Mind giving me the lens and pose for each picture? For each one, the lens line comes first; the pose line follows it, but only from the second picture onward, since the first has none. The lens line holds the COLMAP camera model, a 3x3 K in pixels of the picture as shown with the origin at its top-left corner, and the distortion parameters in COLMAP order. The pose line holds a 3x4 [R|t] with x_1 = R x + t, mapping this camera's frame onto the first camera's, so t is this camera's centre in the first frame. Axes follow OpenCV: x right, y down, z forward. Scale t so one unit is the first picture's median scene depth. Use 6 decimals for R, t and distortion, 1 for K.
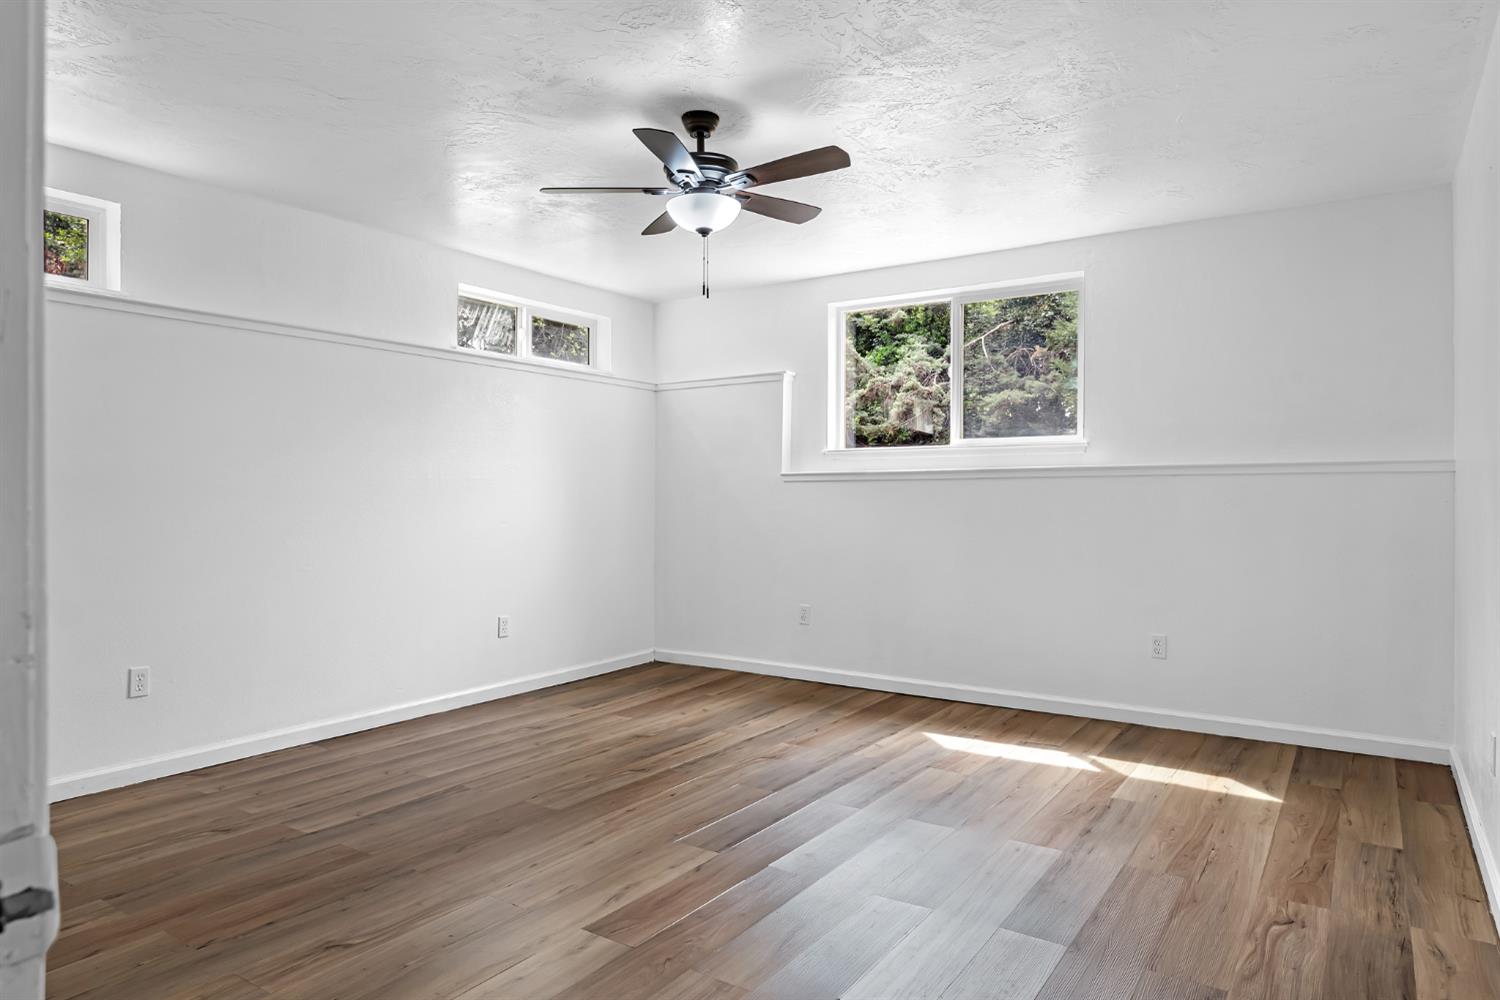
lens RADIAL K [[782.8, 0, 746.0], [0, 782.8, 501.9], [0, 0, 1]] dist [-0.004801, -0.000178]
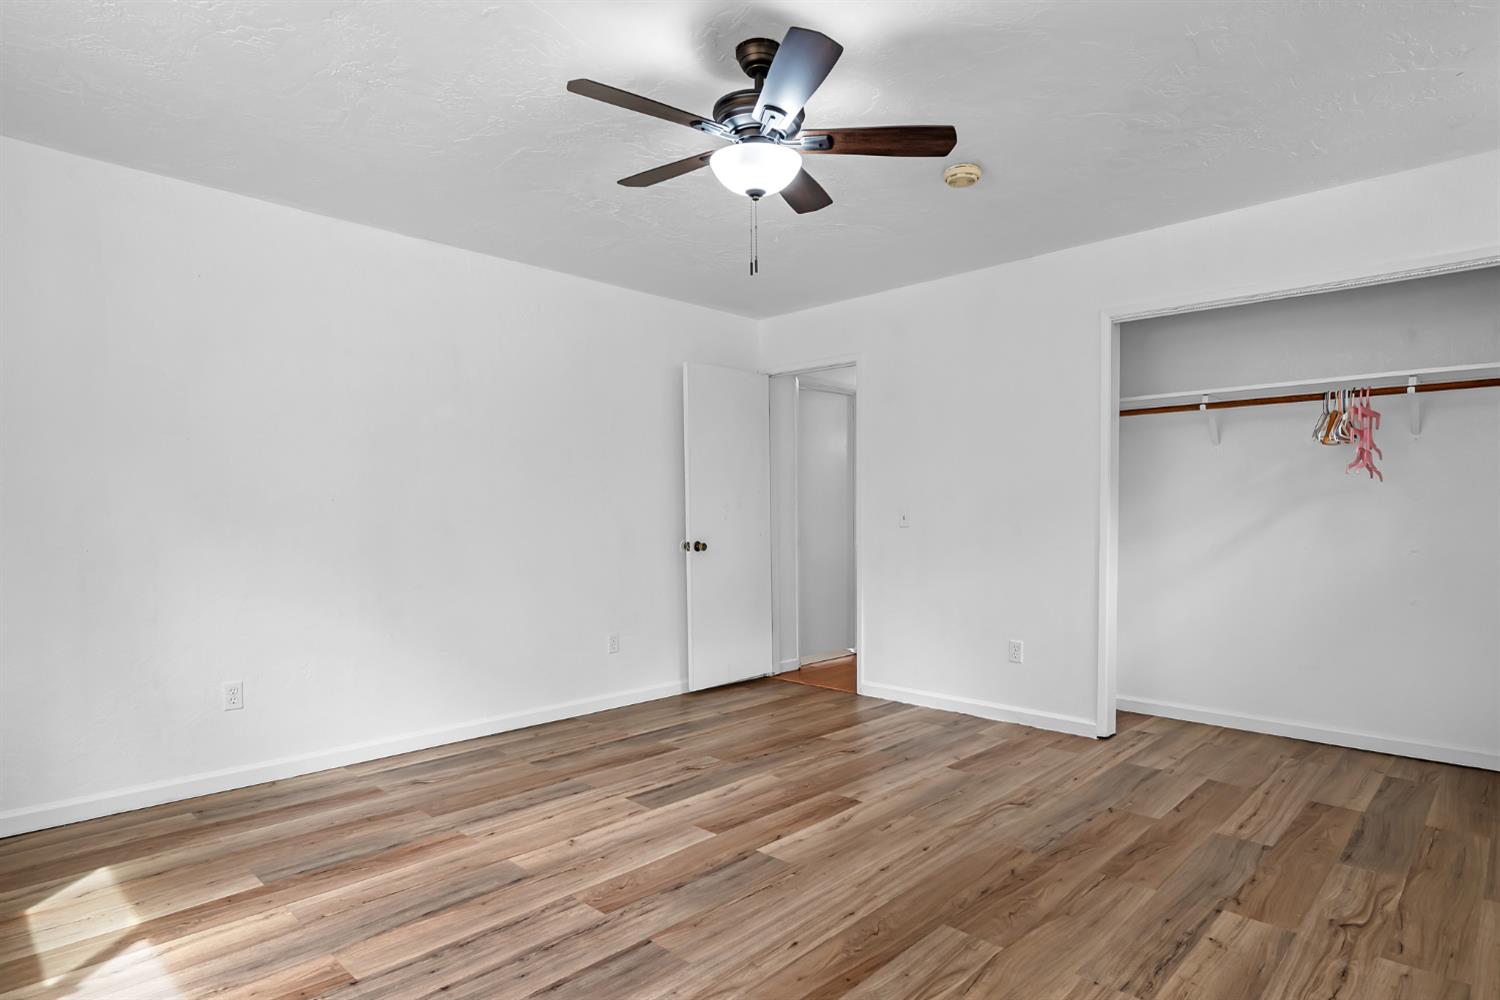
lens RADIAL K [[782.8, 0, 746.0], [0, 782.8, 501.9], [0, 0, 1]] dist [-0.004801, -0.000178]
pose [[-0.982387, 0.006572, 0.186741, -0.205138], [0.006003, 0.999975, -0.003614, -0.020816], [-0.186760, -0.002430, -0.982403, 1.886296]]
